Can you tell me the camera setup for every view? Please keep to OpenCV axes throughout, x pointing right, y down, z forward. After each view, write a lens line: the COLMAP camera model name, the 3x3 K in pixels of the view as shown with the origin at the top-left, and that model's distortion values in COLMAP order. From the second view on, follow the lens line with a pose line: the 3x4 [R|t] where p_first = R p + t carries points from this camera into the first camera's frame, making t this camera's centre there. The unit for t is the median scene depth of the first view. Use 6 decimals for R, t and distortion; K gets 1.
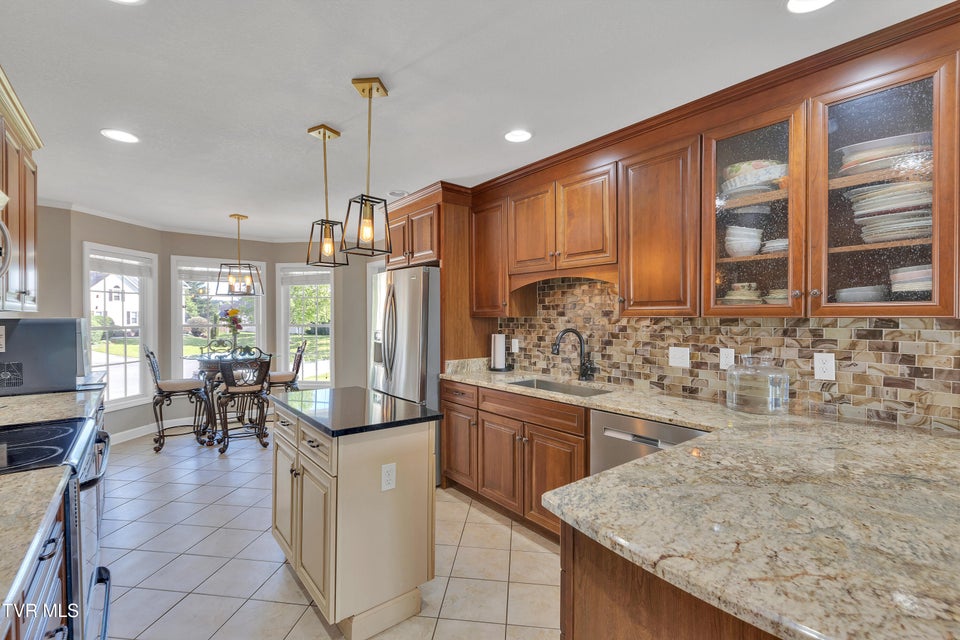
lens RADIAL K [[446.6, 0, 481.2], [0, 446.6, 321.5], [0, 0, 1]] dist [-0.002322, -0.000860]
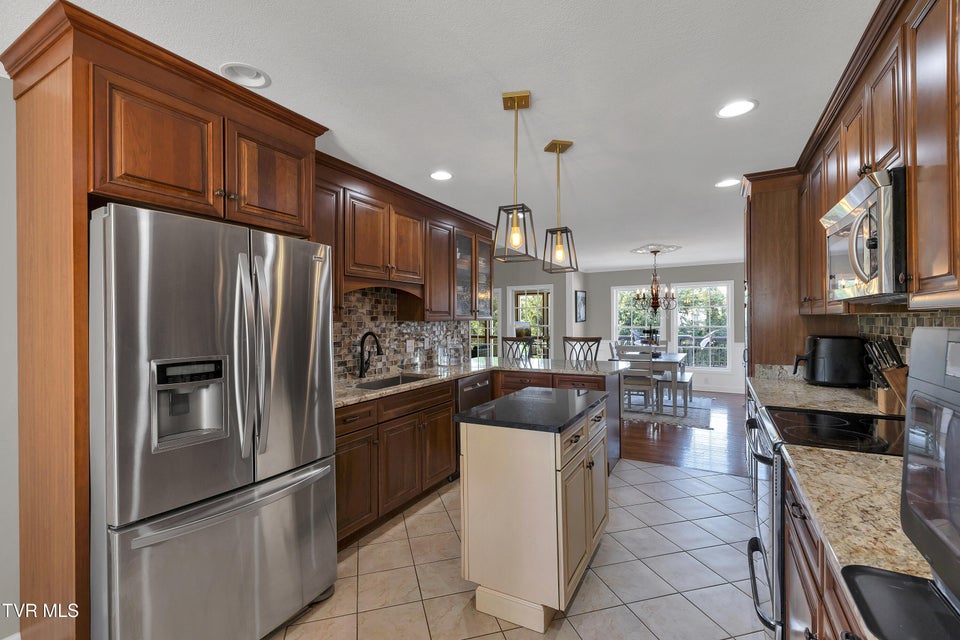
lens RADIAL K [[426.6, 0, 476.6], [0, 426.6, 318.6], [0, 0, 1]] dist [0.000995, 0.000030]
pose [[-0.386753, 0.005638, 0.922166, -1.408902], [0.016651, 0.999861, 0.000870, -0.021046], [-0.922033, 0.015692, -0.386793, 1.837742]]
